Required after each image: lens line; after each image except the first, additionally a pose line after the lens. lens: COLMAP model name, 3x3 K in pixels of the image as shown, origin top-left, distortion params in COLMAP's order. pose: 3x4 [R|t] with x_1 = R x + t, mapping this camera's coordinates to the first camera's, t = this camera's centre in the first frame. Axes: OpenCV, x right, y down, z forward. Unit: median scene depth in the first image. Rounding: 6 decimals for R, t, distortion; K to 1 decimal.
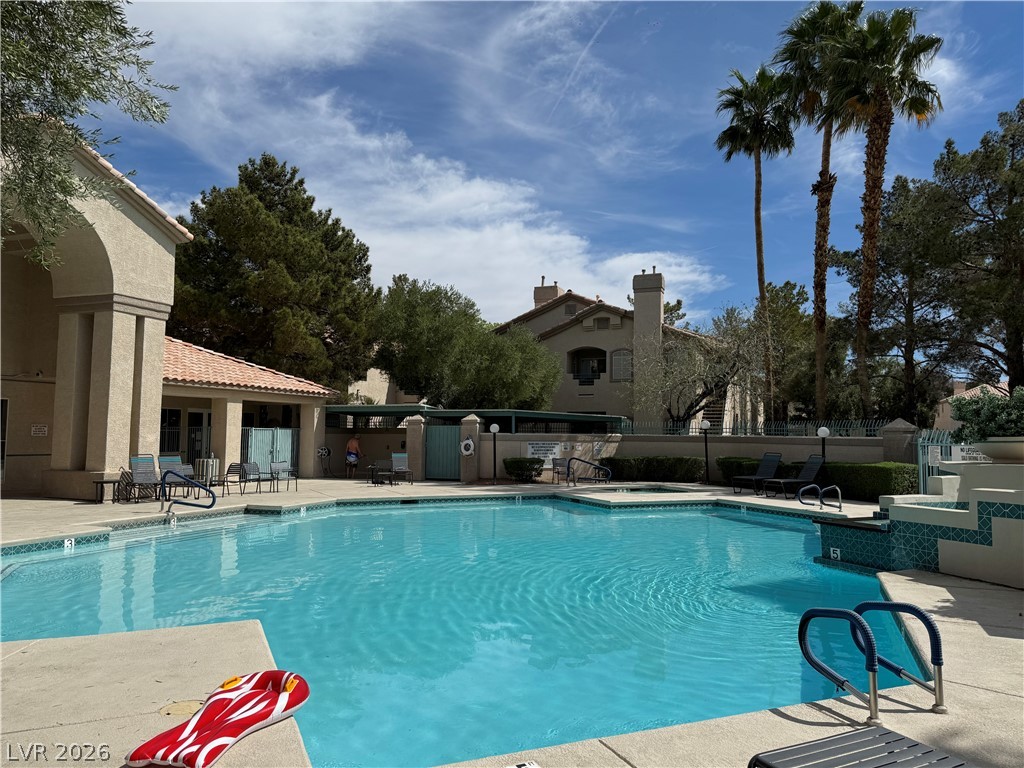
lens RADIAL K [[745.3, 0, 507.8], [0, 745.3, 383.1], [0, 0, 1]] dist [0.194308, -0.232550]
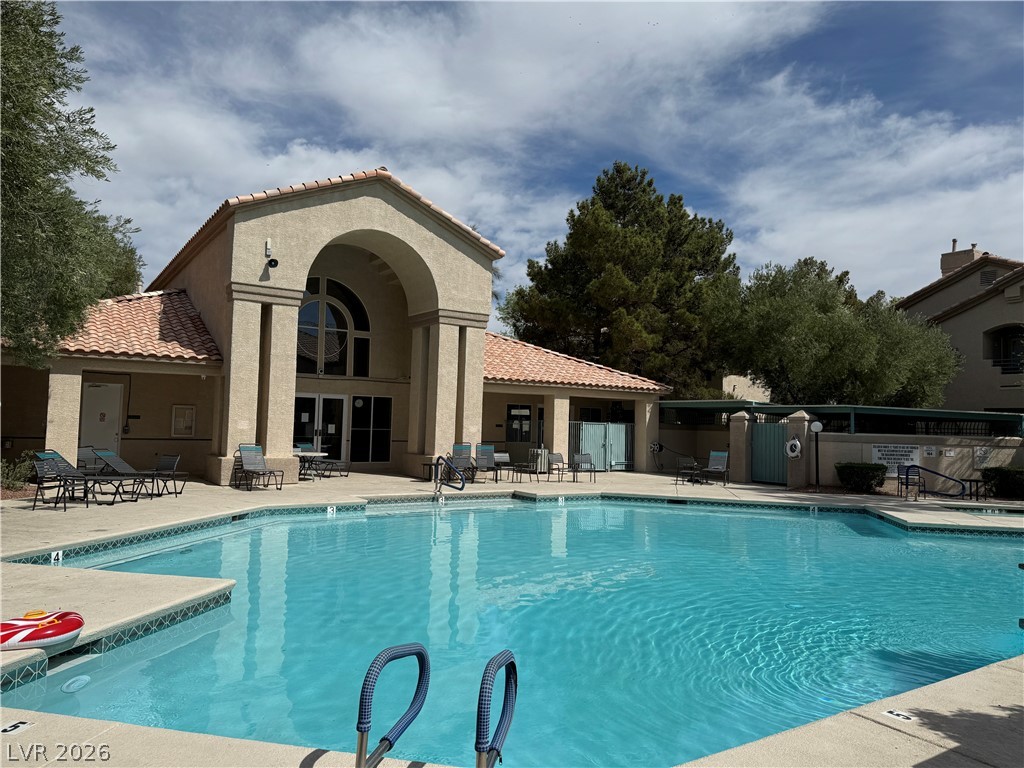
lens RADIAL K [[745.3, 0, 507.8], [0, 745.3, 383.1], [0, 0, 1]] dist [0.194308, -0.232550]
pose [[0.822642, -0.020262, -0.568199, 0.175274], [0.022502, 0.999742, -0.003071, 0.004296], [0.568114, -0.010259, 0.822886, 0.067283]]
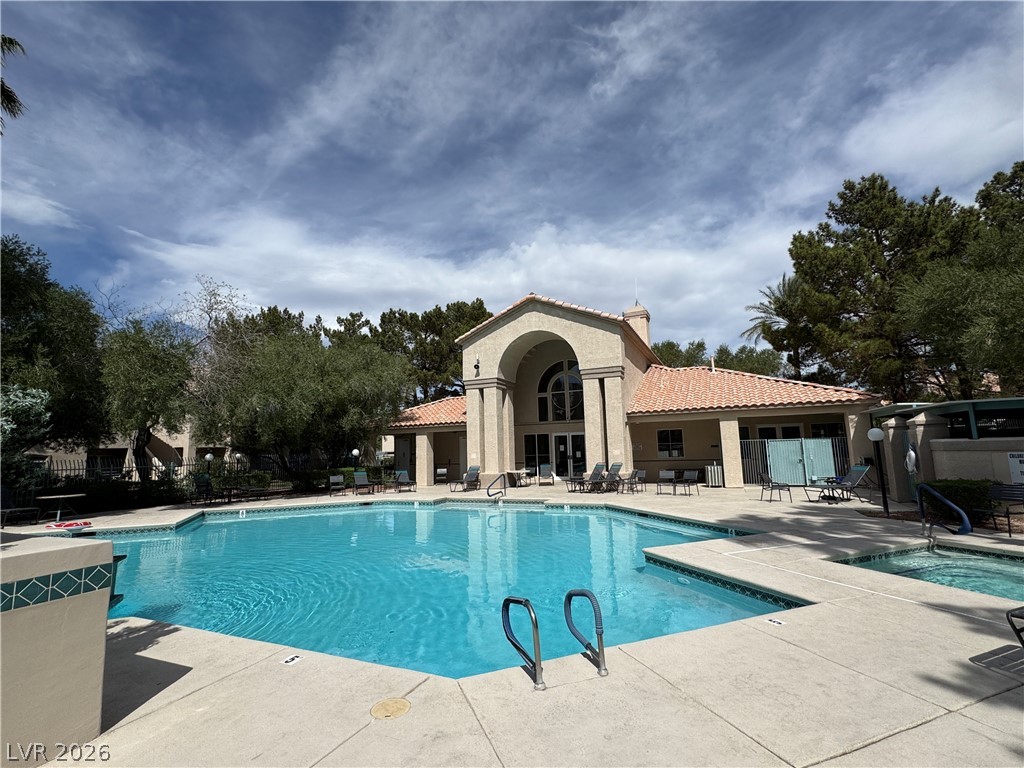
lens RADIAL K [[513.4, 0, 512.0], [0, 513.4, 384.0], [0, 0, 1]] dist [-0.000554, -0.000360]
pose [[-0.071598, -0.130227, -0.988896, 0.464330], [0.100962, 0.985402, -0.137076, 0.042118], [0.992311, -0.109655, -0.057405, 0.655321]]
